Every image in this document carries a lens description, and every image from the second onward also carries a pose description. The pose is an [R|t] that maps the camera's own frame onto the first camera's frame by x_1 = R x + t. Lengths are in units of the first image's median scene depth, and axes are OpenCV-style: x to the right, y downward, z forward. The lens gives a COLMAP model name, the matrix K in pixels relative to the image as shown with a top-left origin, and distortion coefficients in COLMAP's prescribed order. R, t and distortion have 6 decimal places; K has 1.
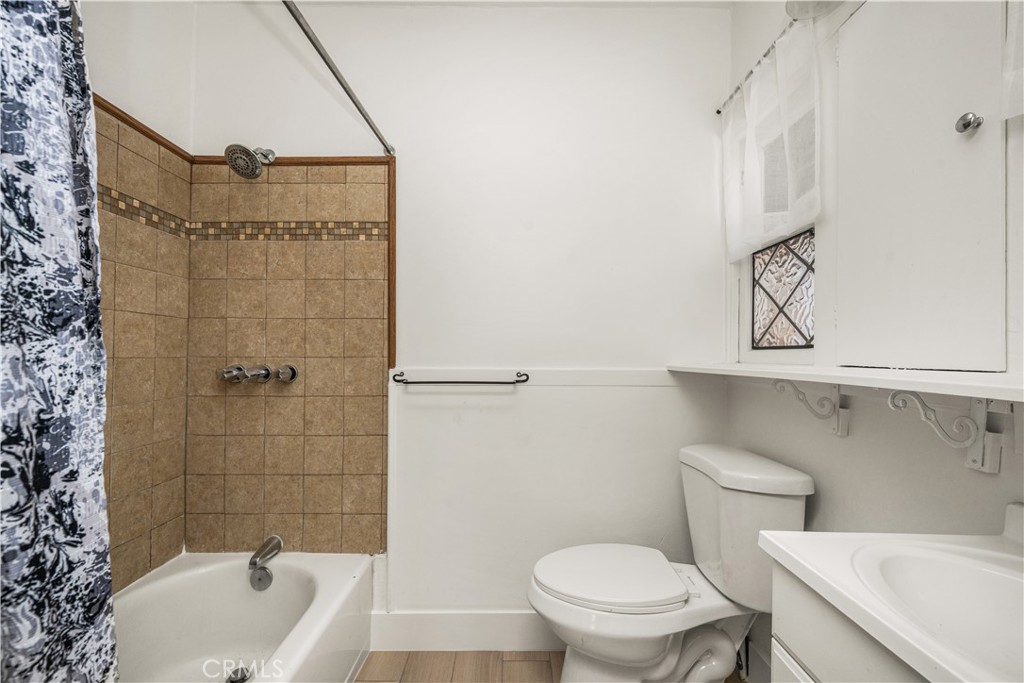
lens RADIAL K [[414.5, 0, 534.6], [0, 414.5, 353.5], [0, 0, 1]] dist [-0.000640, 0.000121]
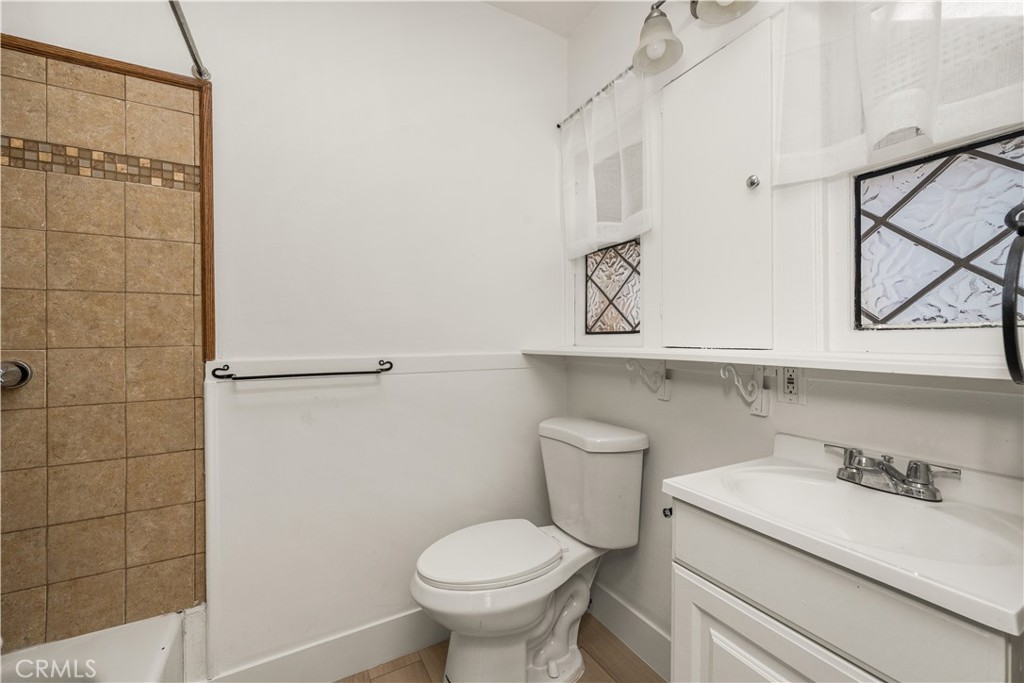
lens RADIAL K [[414.5, 0, 511.5], [0, 414.5, 340.6], [0, 0, 1]] dist [-0.000640, 0.000121]
pose [[0.874061, -0.011233, 0.485686, -0.230467], [0.006746, 0.999917, 0.010985, -0.005778], [-0.485769, -0.006325, 0.874064, 0.063540]]
